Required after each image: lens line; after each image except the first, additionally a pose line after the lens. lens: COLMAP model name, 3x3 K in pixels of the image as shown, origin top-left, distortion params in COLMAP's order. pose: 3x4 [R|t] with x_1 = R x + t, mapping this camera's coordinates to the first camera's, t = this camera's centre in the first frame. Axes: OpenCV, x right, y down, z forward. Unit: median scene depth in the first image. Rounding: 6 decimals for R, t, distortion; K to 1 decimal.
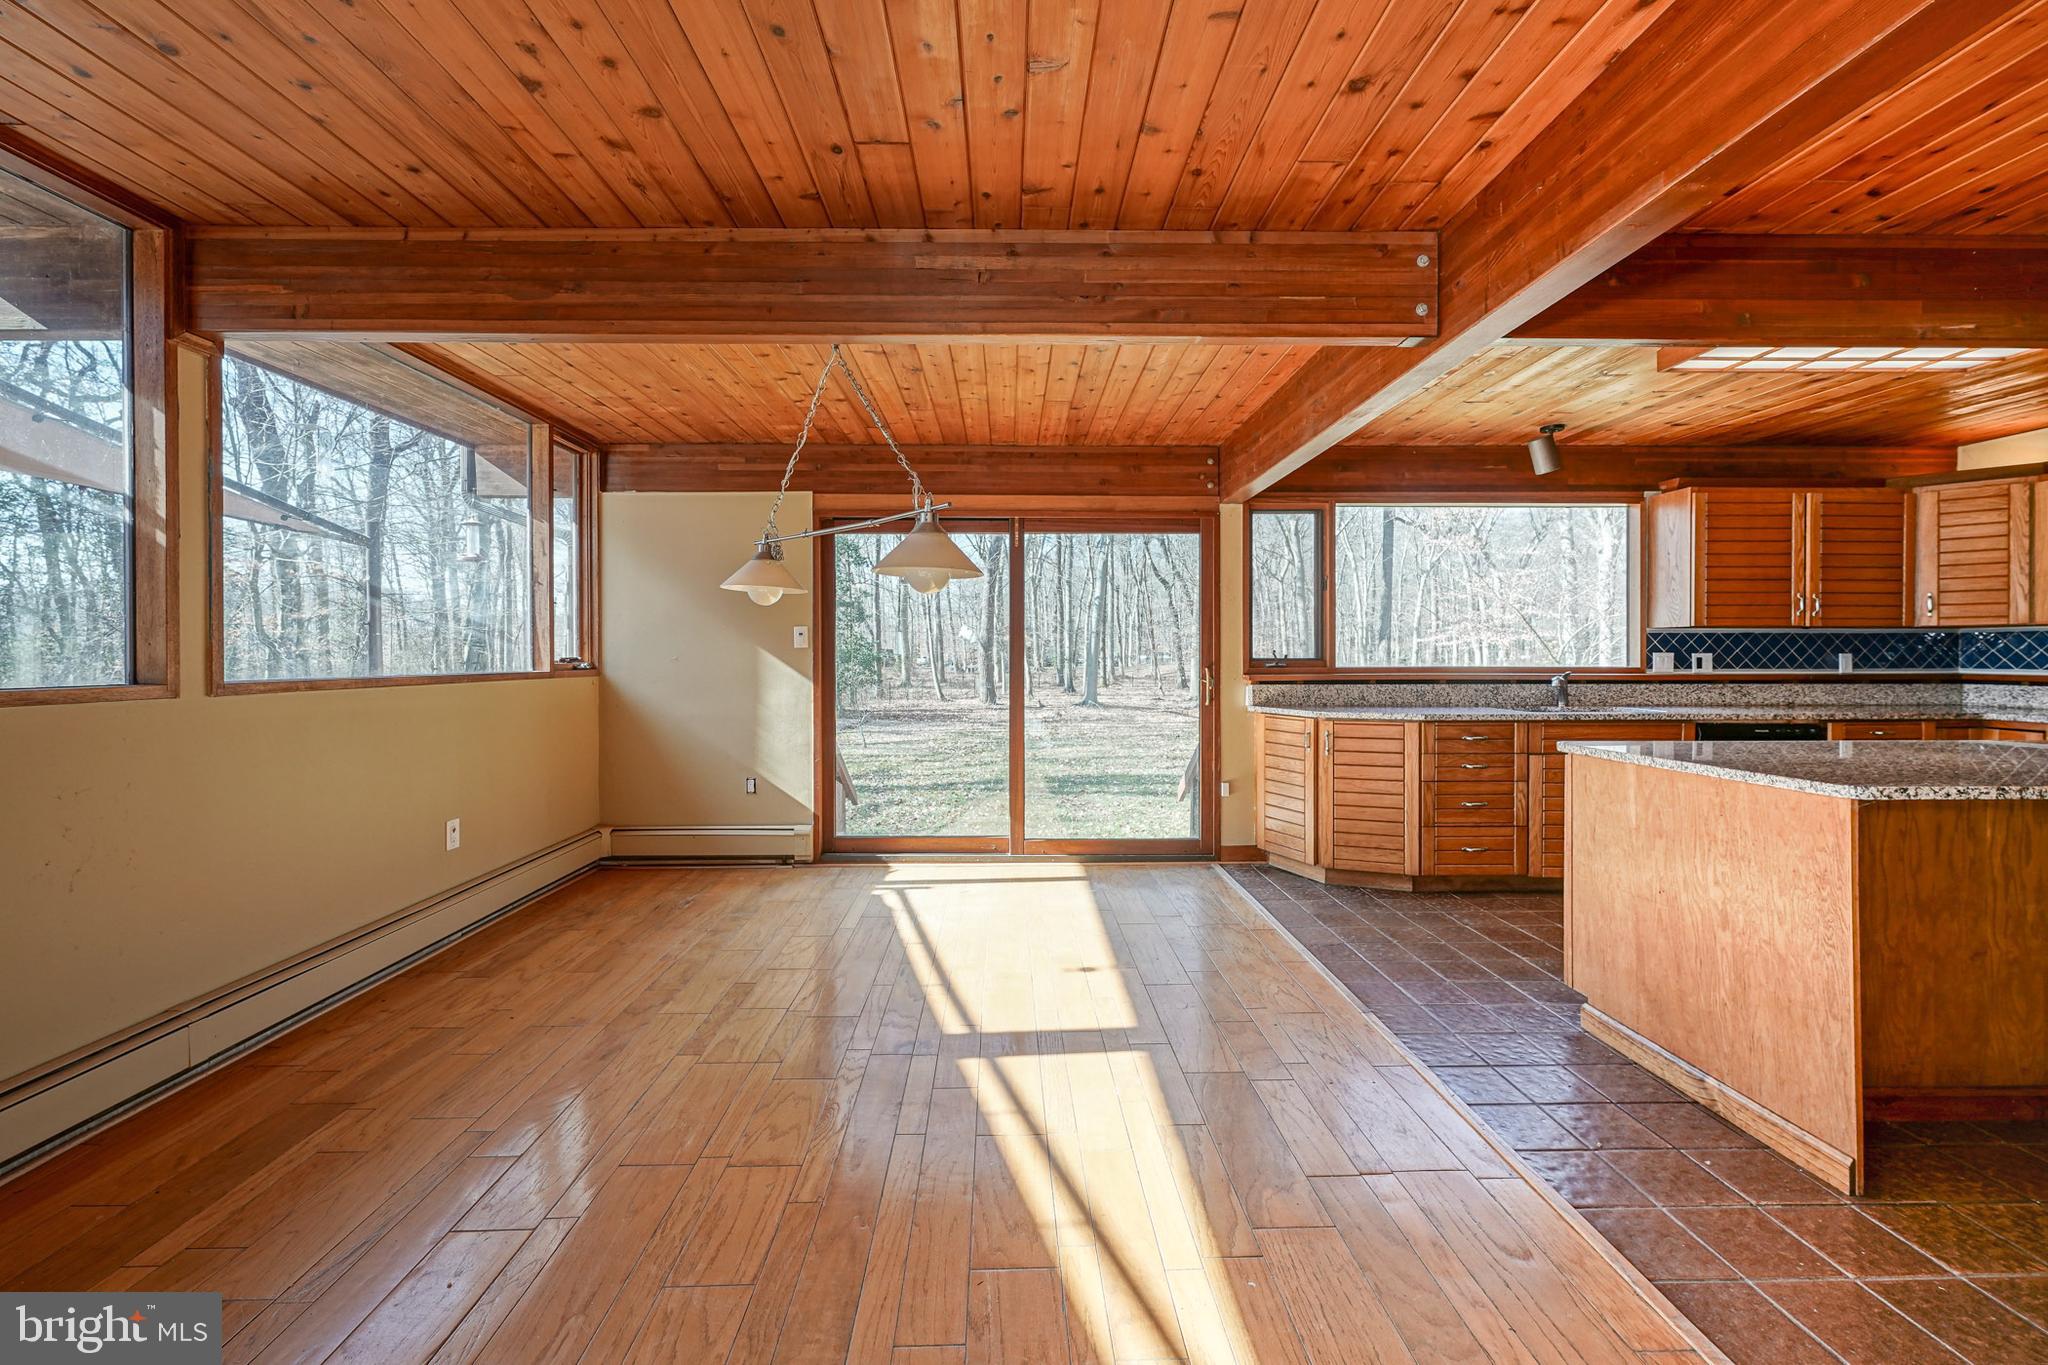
lens RADIAL K [[948.7, 0, 1024.8], [0, 948.7, 671.2], [0, 0, 1]] dist [0.001730, 0.001851]
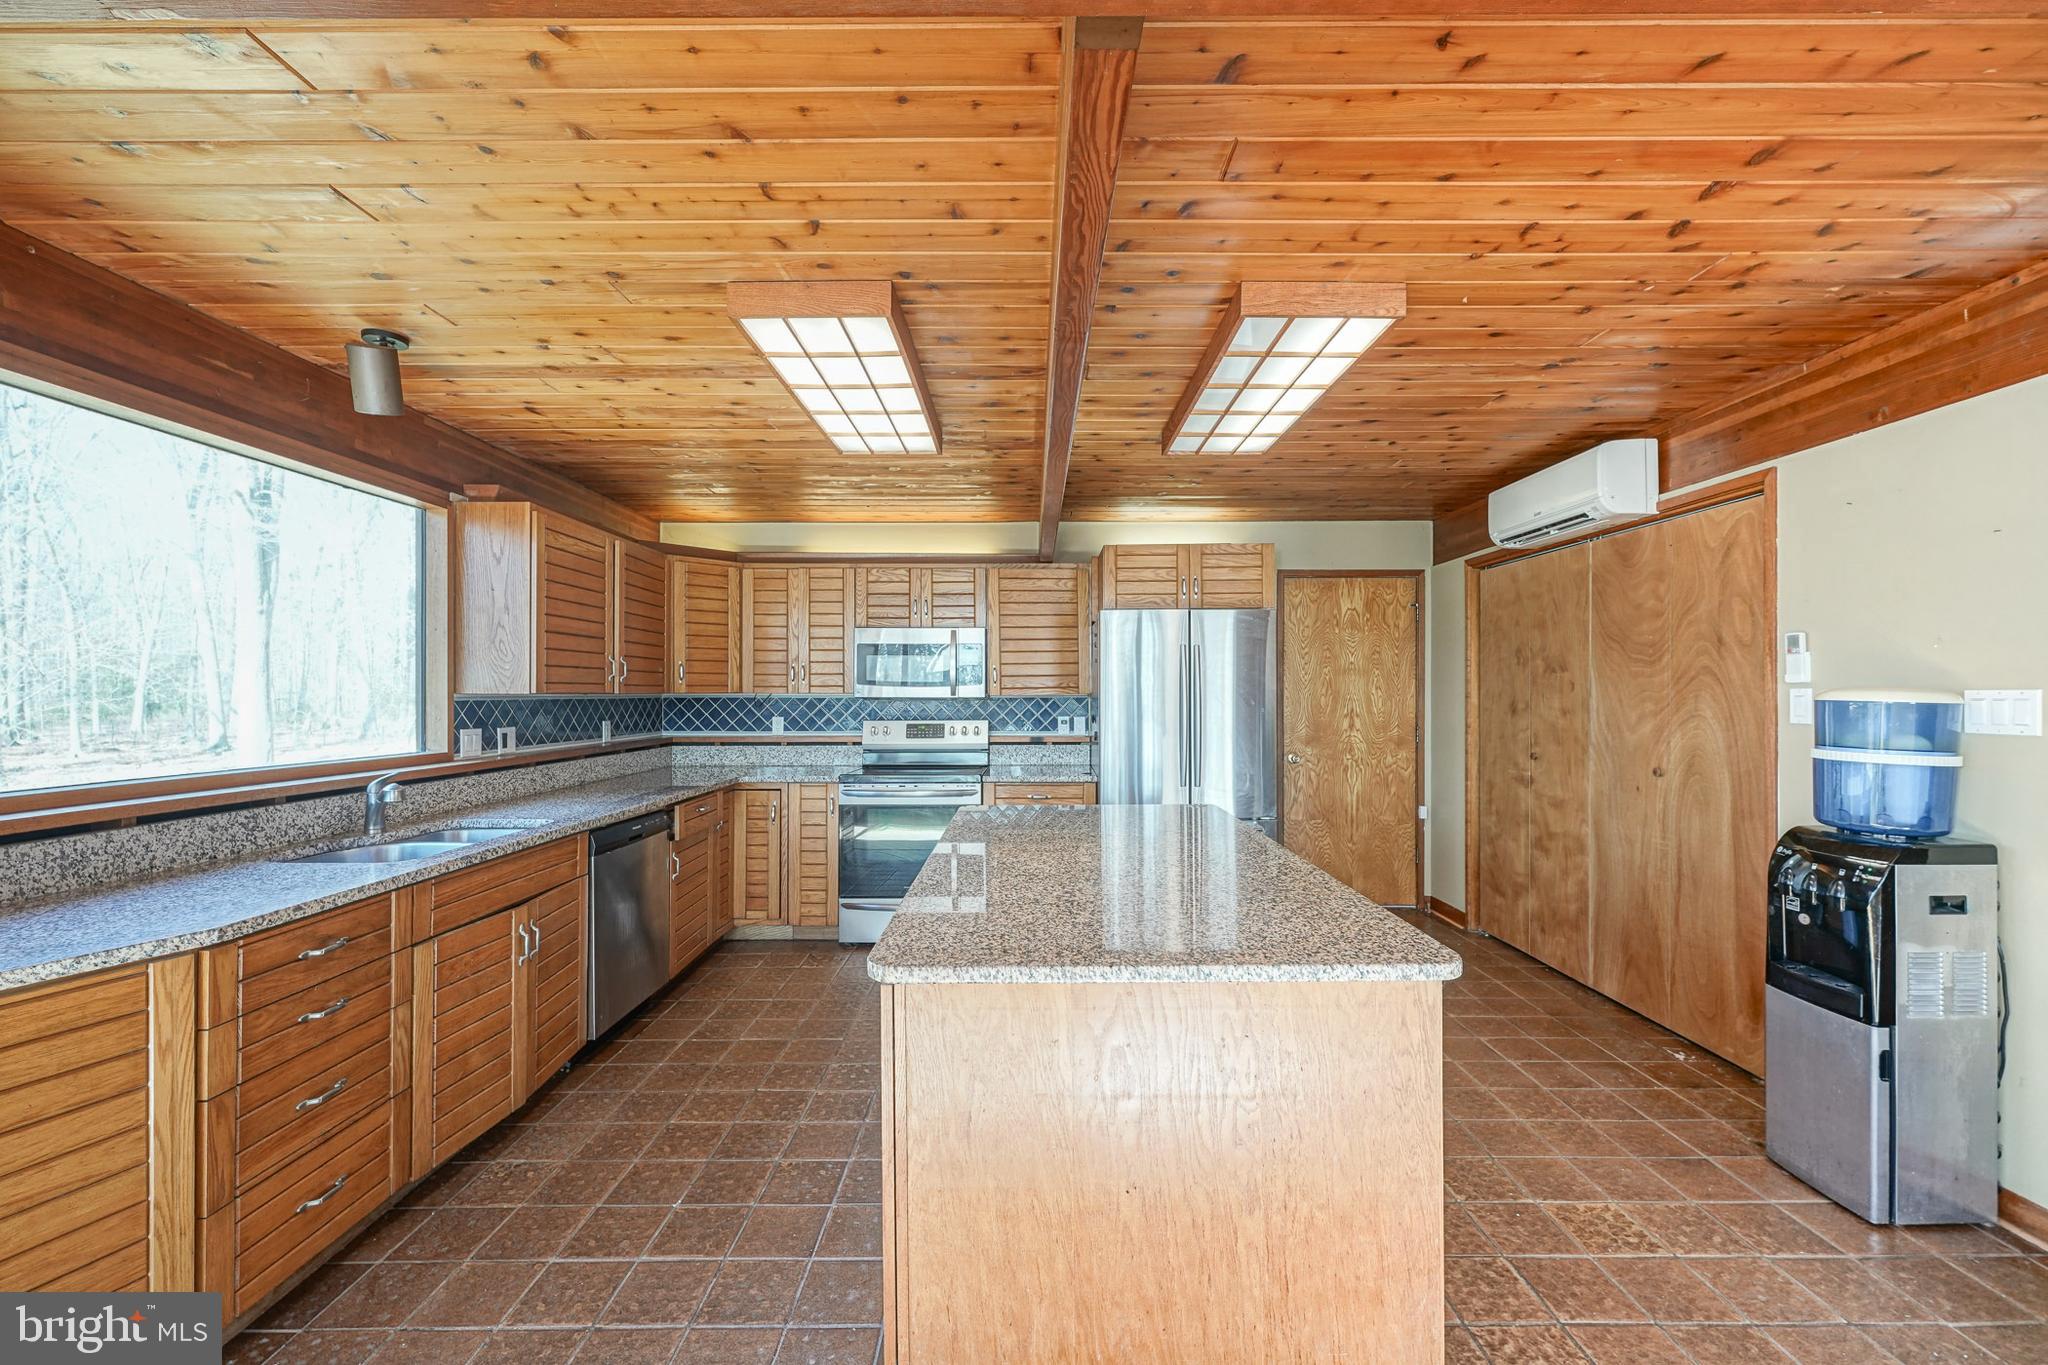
lens RADIAL K [[837.6, 0, 1035.2], [0, 837.6, 680.9], [0, 0, 1]] dist [0.001033, 0.000742]
pose [[0.048721, 0.014888, 0.998701, 0.083065], [0.010969, 0.999821, -0.015440, -0.043511], [-0.998752, 0.011707, 0.048549, 0.594607]]
